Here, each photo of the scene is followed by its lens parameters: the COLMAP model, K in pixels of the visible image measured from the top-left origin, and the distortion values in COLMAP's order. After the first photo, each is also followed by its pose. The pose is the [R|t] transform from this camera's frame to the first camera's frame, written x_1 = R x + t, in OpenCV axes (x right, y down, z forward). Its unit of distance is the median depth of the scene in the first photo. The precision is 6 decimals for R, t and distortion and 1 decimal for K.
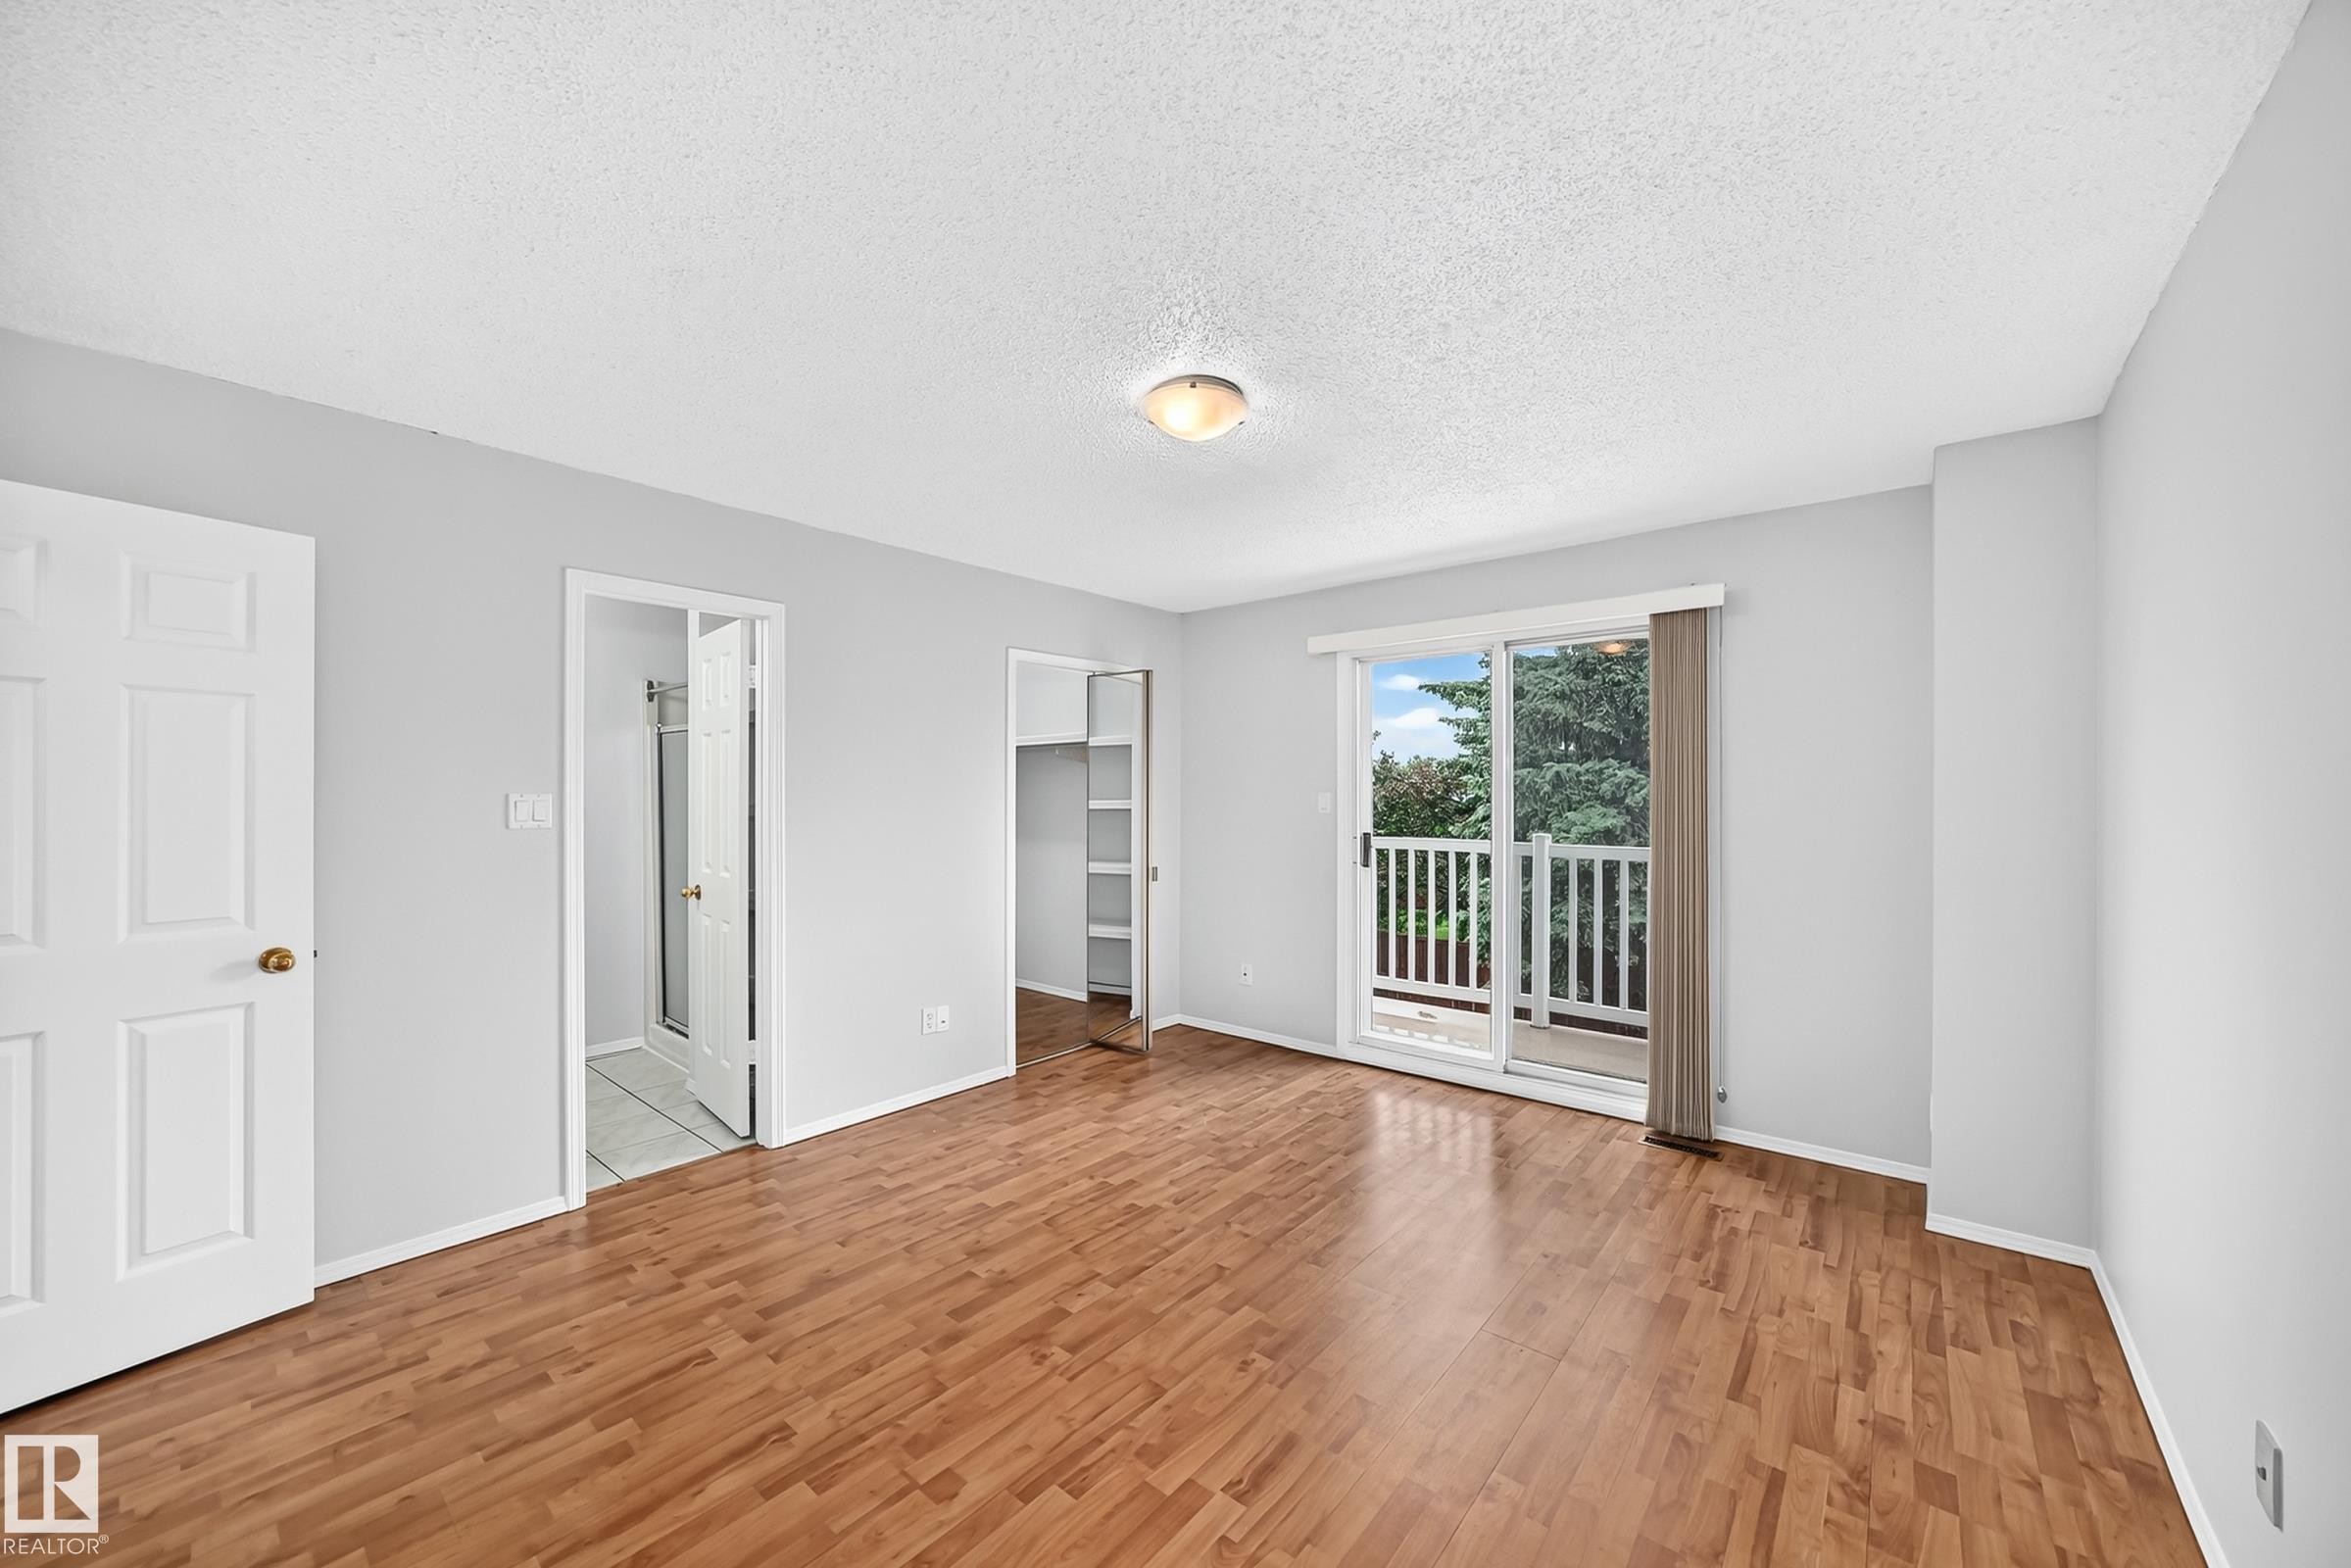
lens RADIAL K [[873.5, 0, 1178.4], [0, 873.5, 768.9], [0, 0, 1]] dist [-0.008267, 0.000244]
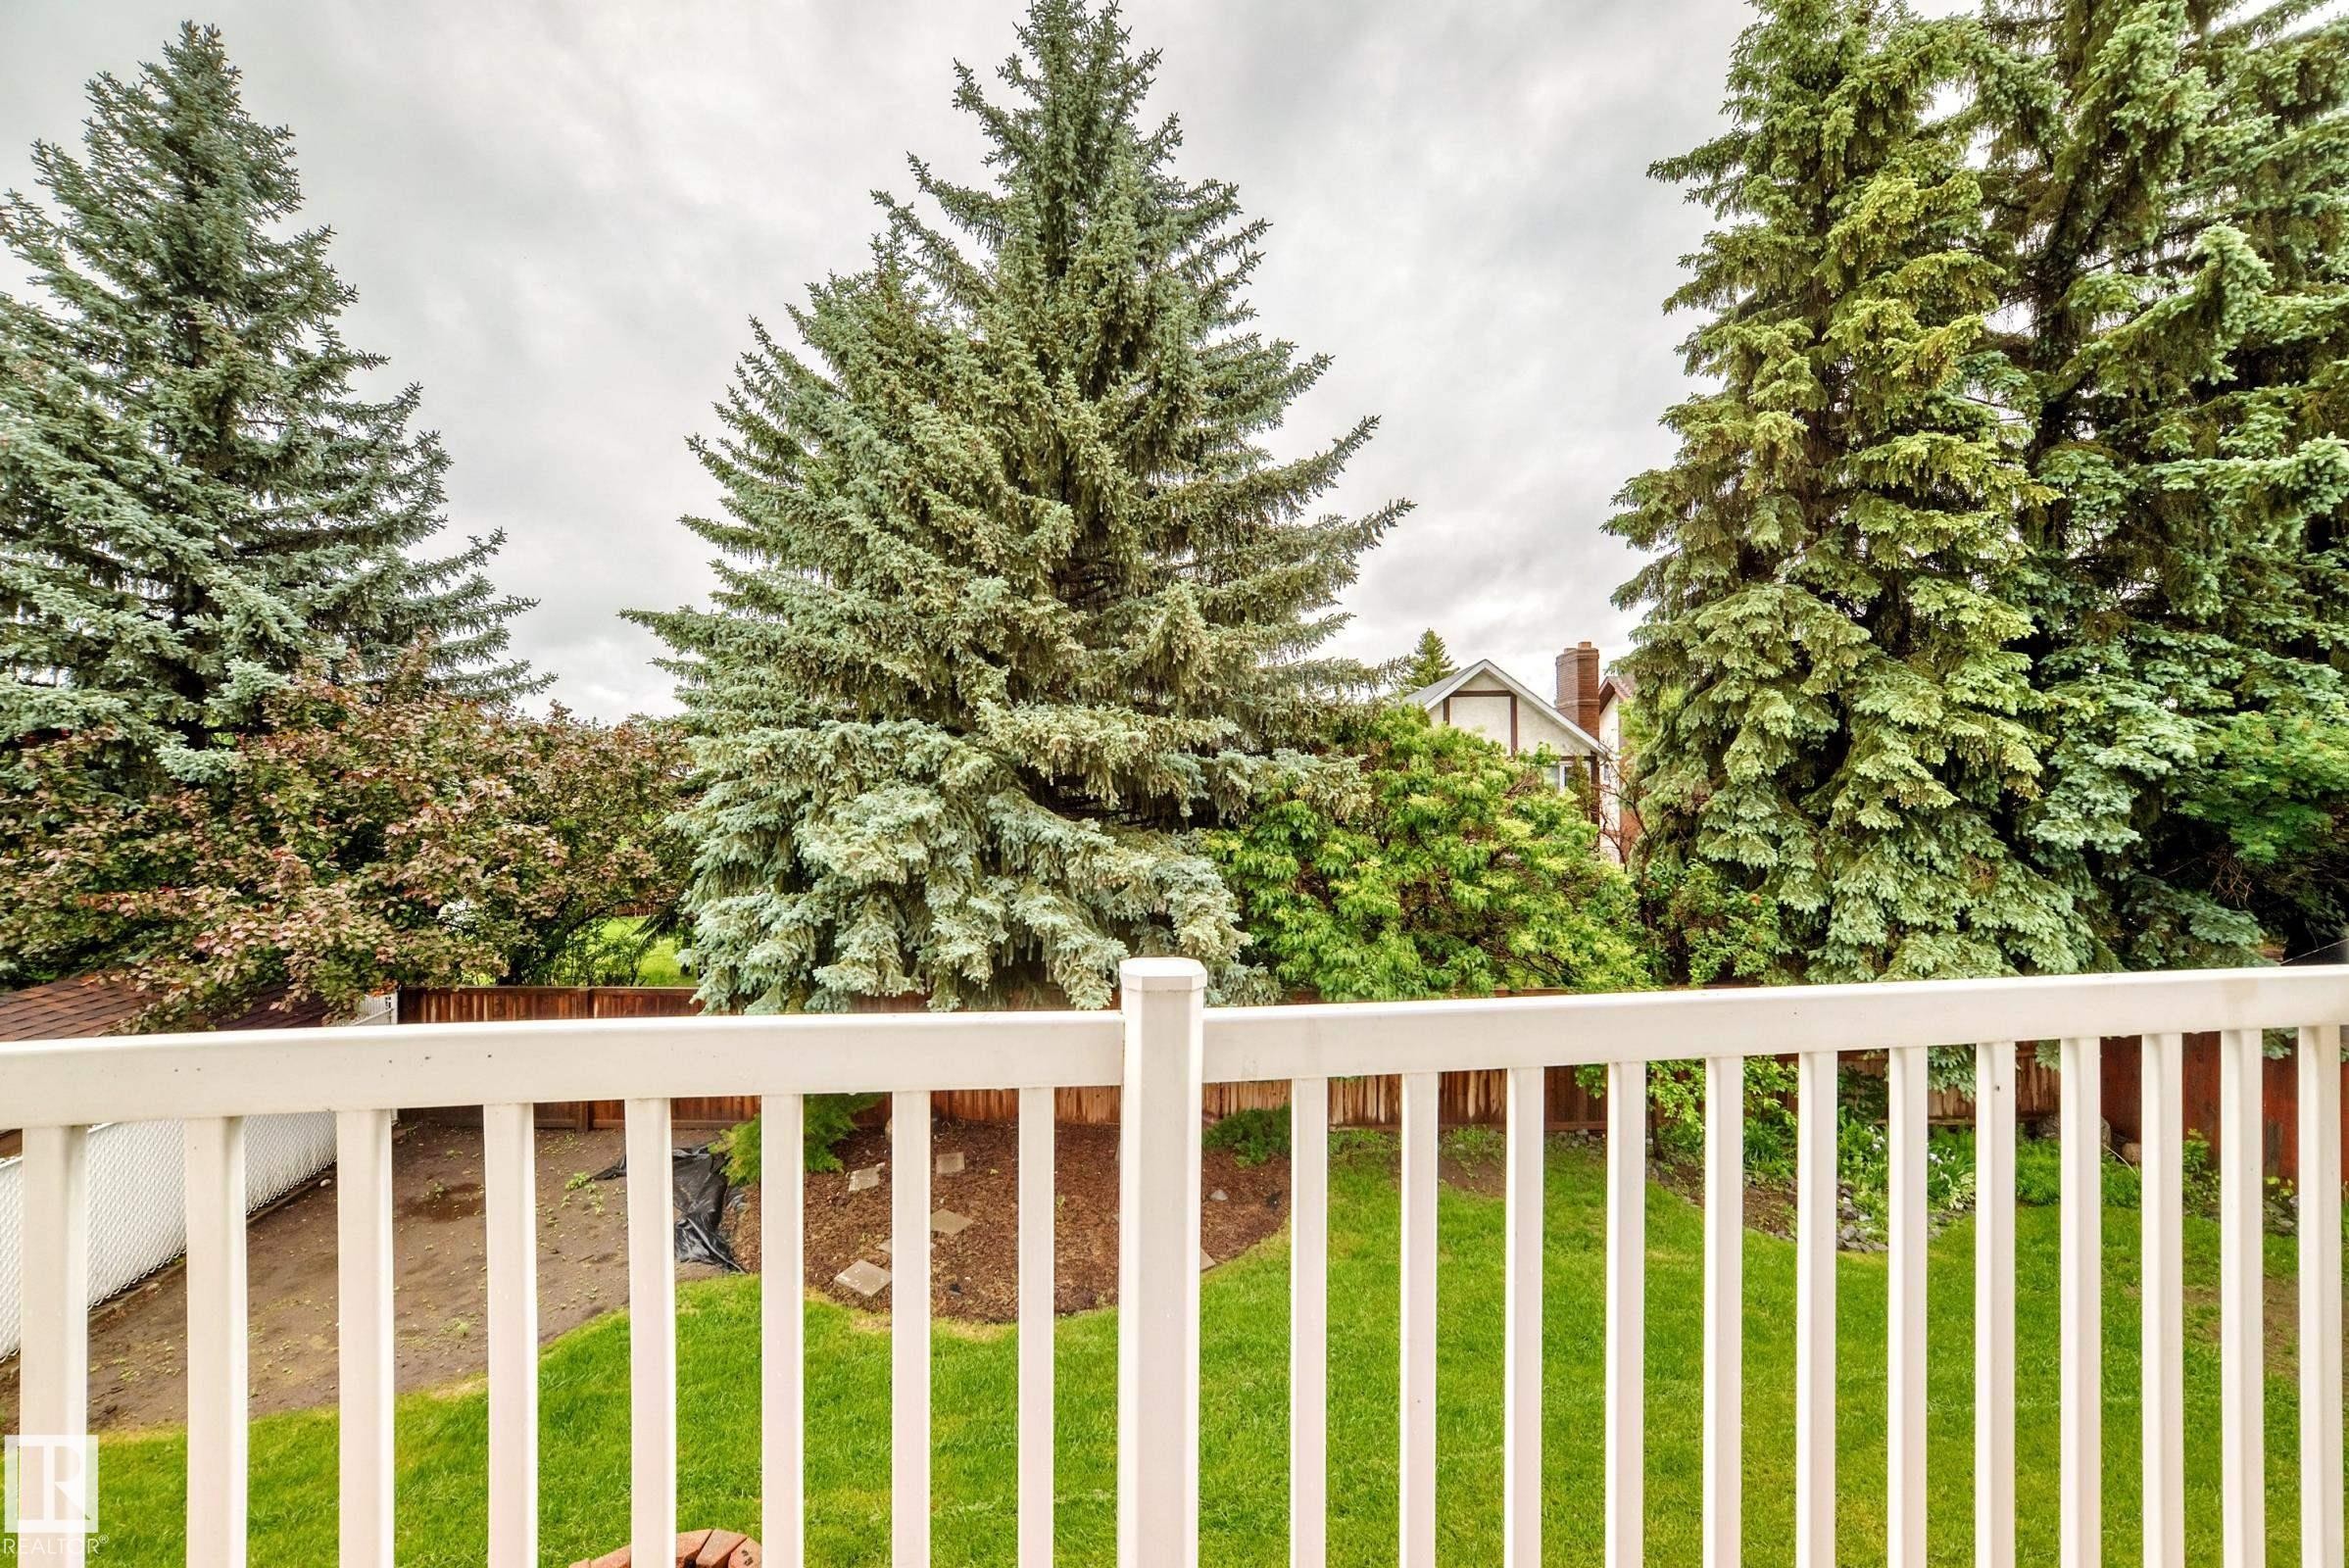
lens RADIAL K [[872.7, 0, 1177.4], [0, 872.7, 768.9], [0, 0, 1]] dist [-0.008267, 0.000244]
pose [[0.674443, 0.002355, 0.738323, 0.114164], [-0.024101, 0.999532, 0.018827, 0.011081], [-0.737933, -0.030492, 0.674184, 0.360512]]
